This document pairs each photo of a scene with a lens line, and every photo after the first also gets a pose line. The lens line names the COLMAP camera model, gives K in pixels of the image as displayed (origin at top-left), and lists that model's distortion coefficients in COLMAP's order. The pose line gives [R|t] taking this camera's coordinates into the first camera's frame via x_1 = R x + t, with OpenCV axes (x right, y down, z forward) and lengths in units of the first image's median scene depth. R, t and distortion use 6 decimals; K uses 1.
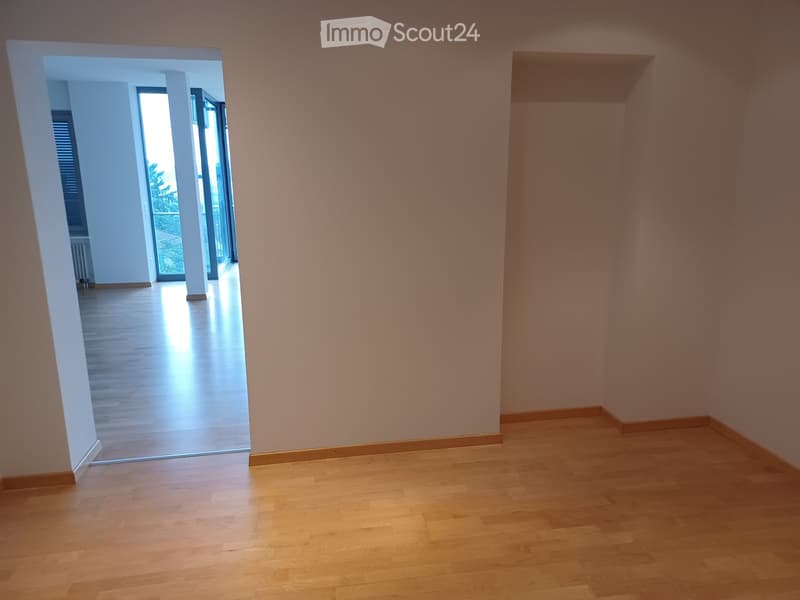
lens RADIAL K [[576.4, 0, 401.7], [0, 576.4, 302.4], [0, 0, 1]] dist [0.069165, -0.001162]
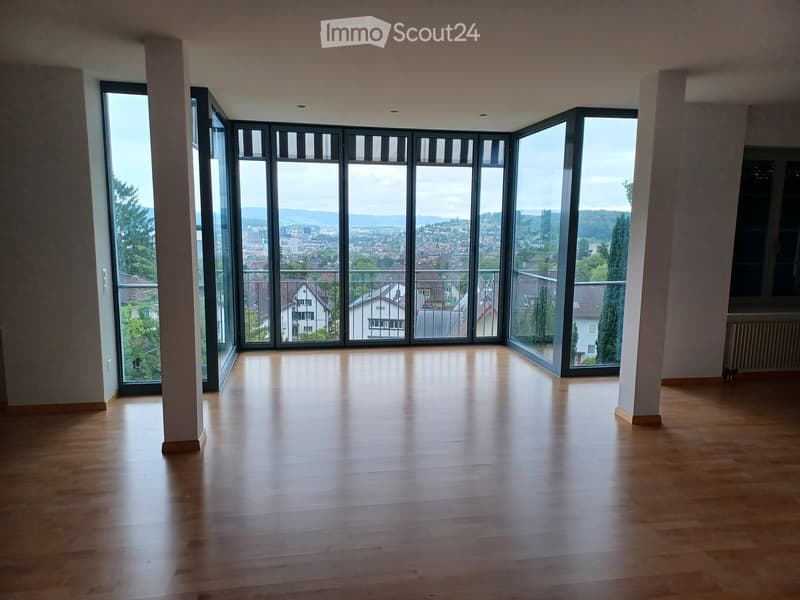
lens RADIAL K [[576.4, 0, 399.2], [0, 576.4, 299.5], [0, 0, 1]] dist [0.069165, -0.001162]
pose [[0.999813, 0.018218, 0.006451, -0.134236], [-0.017619, 0.996384, -0.083118, -0.090527], [-0.007942, 0.082989, 0.996519, 0.385326]]
